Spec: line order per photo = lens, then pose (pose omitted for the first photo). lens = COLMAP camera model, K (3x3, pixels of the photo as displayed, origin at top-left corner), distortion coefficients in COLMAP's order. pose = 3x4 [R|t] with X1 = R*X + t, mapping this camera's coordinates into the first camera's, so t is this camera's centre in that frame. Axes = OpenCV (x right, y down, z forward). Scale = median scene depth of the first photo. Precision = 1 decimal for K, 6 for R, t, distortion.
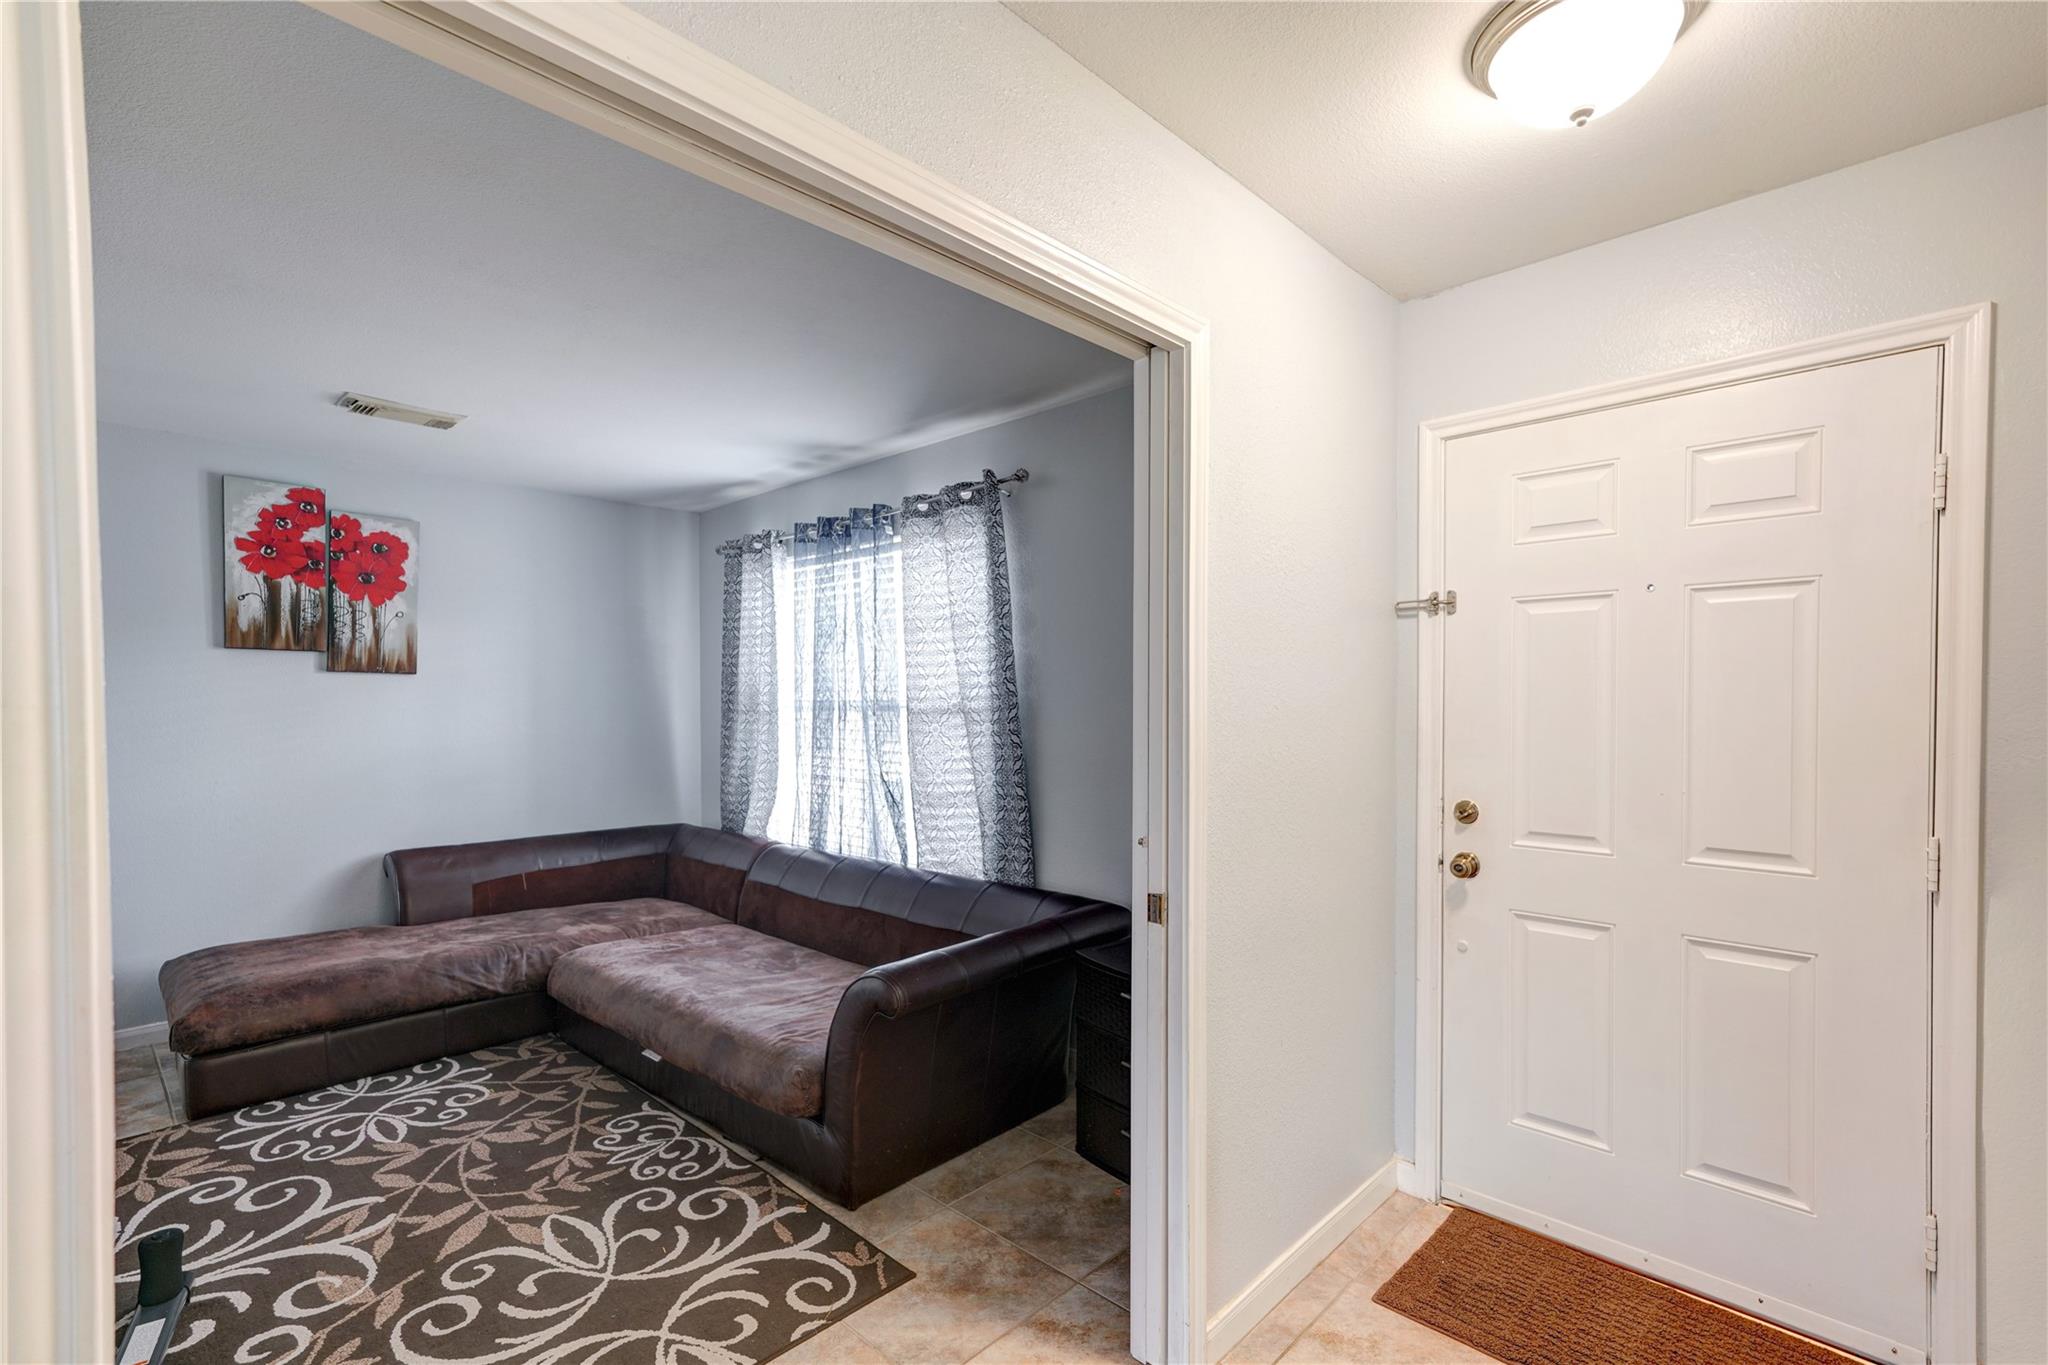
lens RADIAL K [[892.8, 0, 1011.5], [0, 892.8, 716.1], [0, 0, 1]] dist [-0.001538, 0.008872]
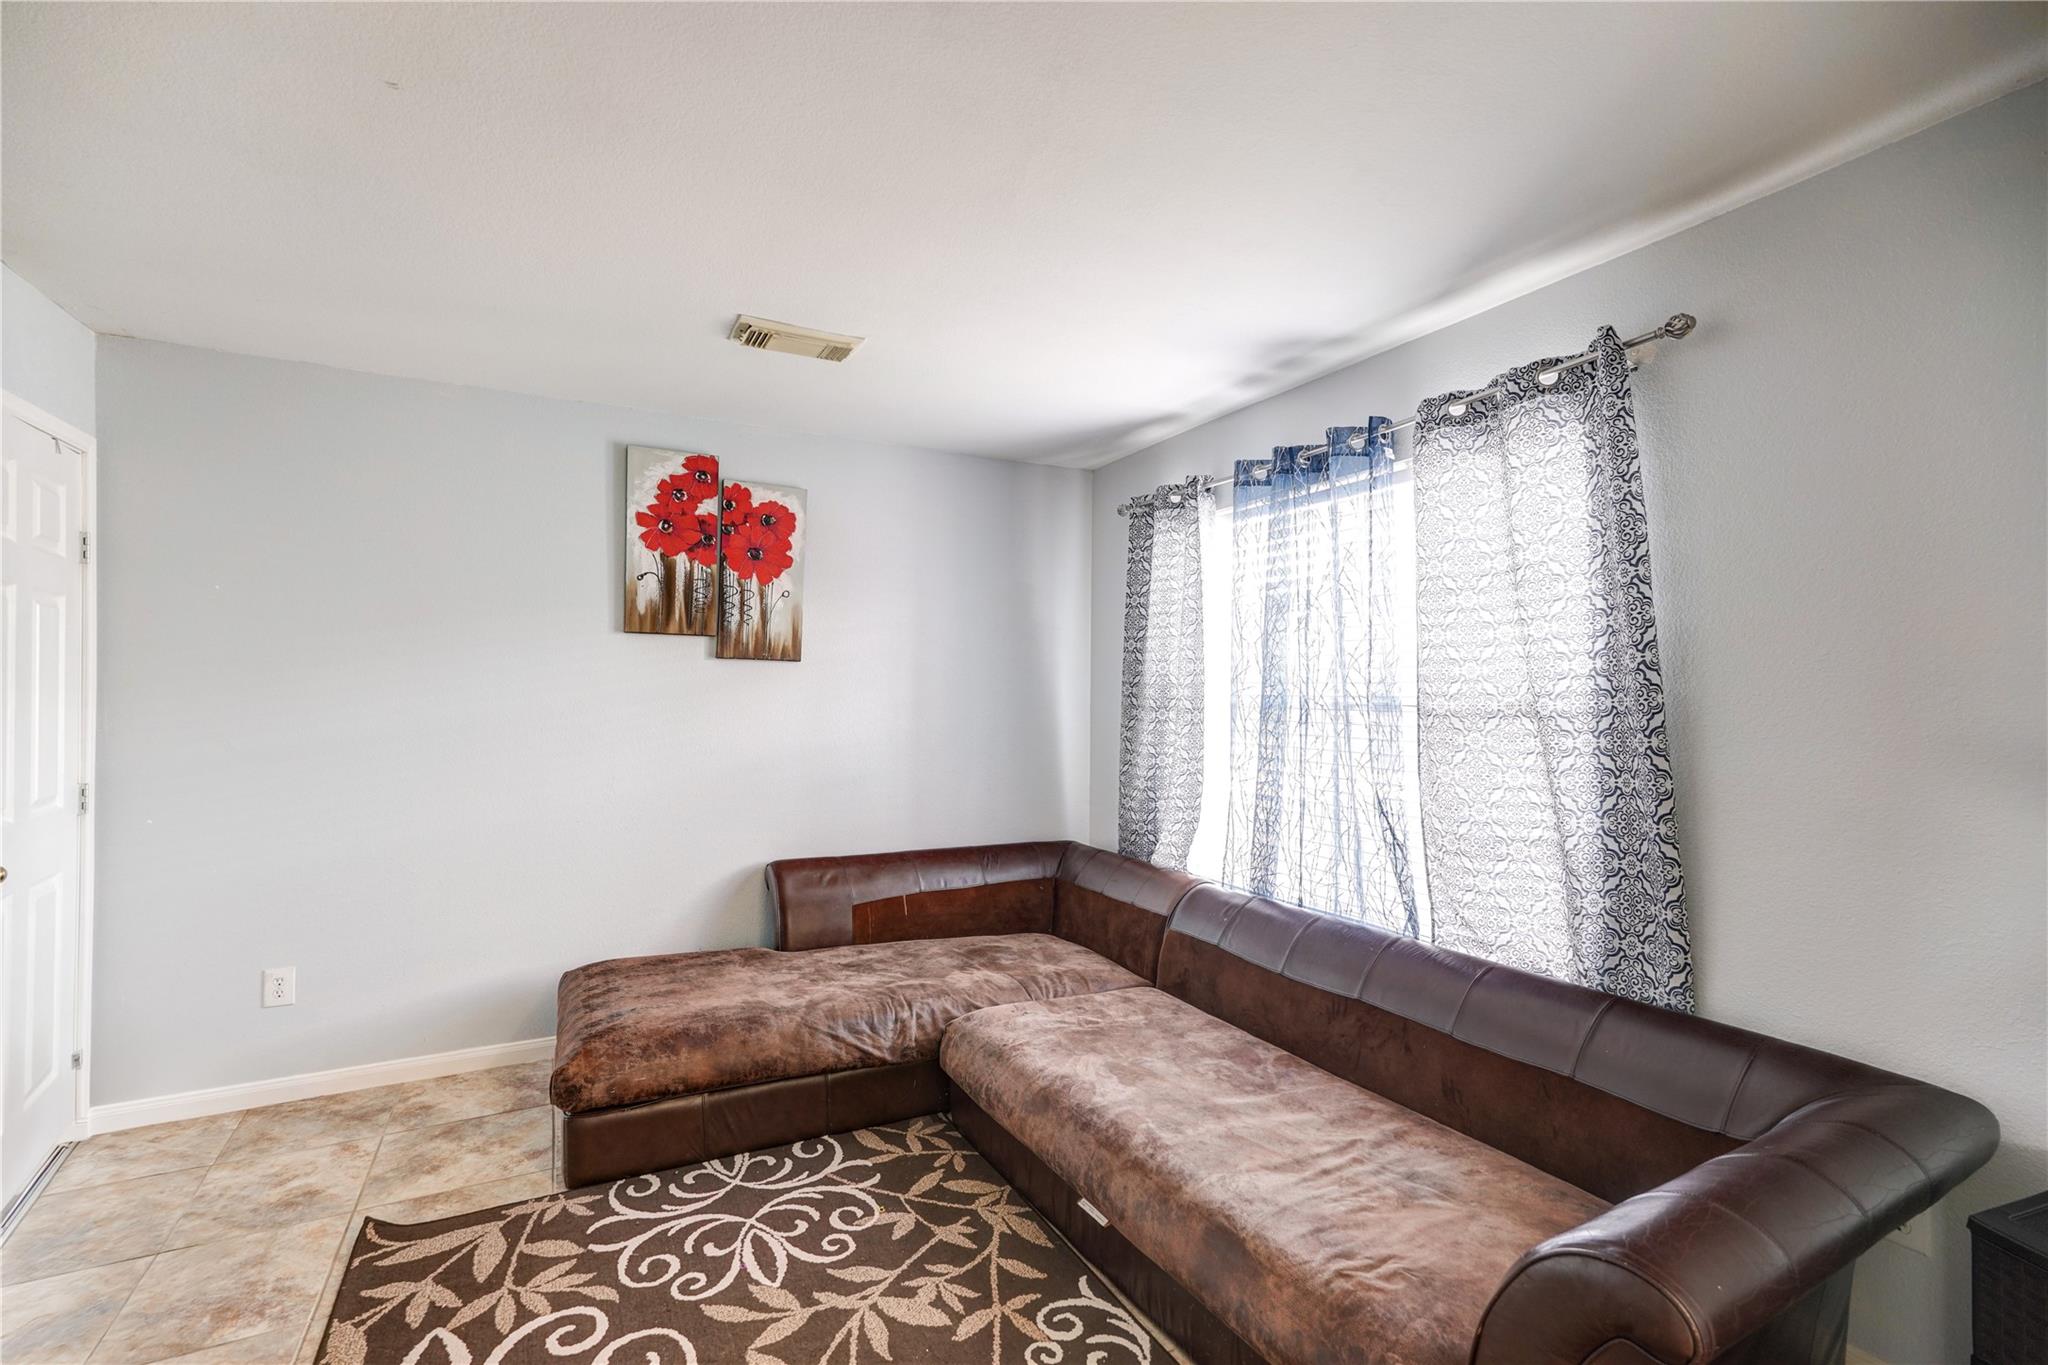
lens RADIAL K [[900.1, 0, 1031.7], [0, 900.1, 695.4], [0, 0, 1]] dist [0.001623, 0.000502]
pose [[0.947363, 0.009858, -0.320010, -0.210286], [-0.015163, 0.999786, -0.014089, -0.005390], [0.319803, 0.018200, 0.947309, 0.294680]]
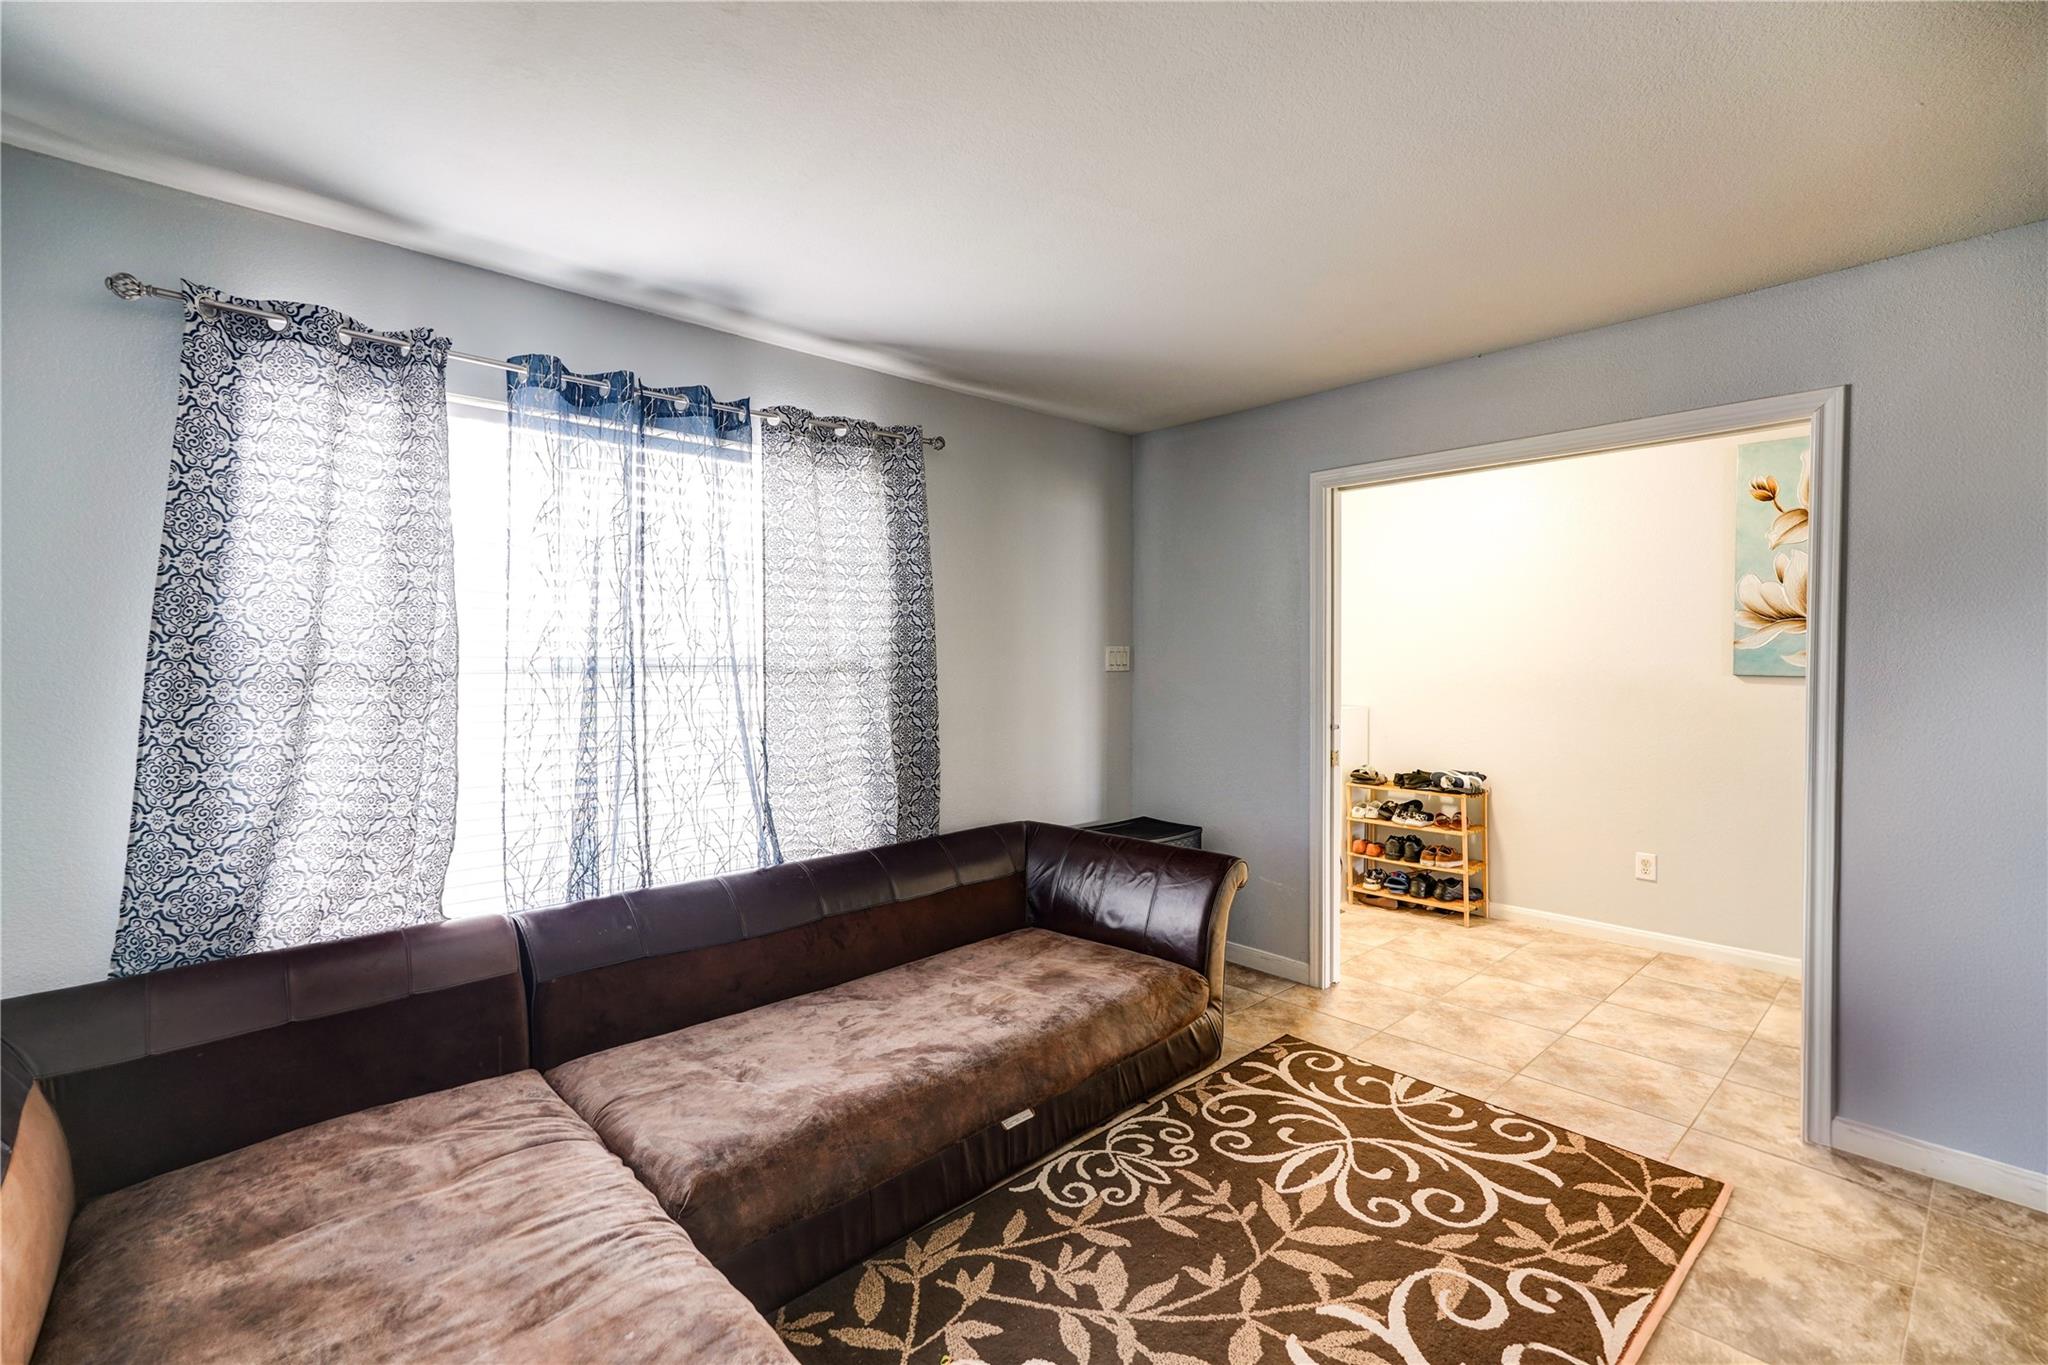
lens RADIAL K [[913.7, 0, 1008.7], [0, 913.7, 674.3], [0, 0, 1]] dist [-0.000122, 0.006888]
pose [[0.071415, -0.013342, 0.997357, -1.074452], [0.020536, 0.999718, 0.011903, -0.009839], [-0.997235, 0.019632, 0.071669, 0.861488]]
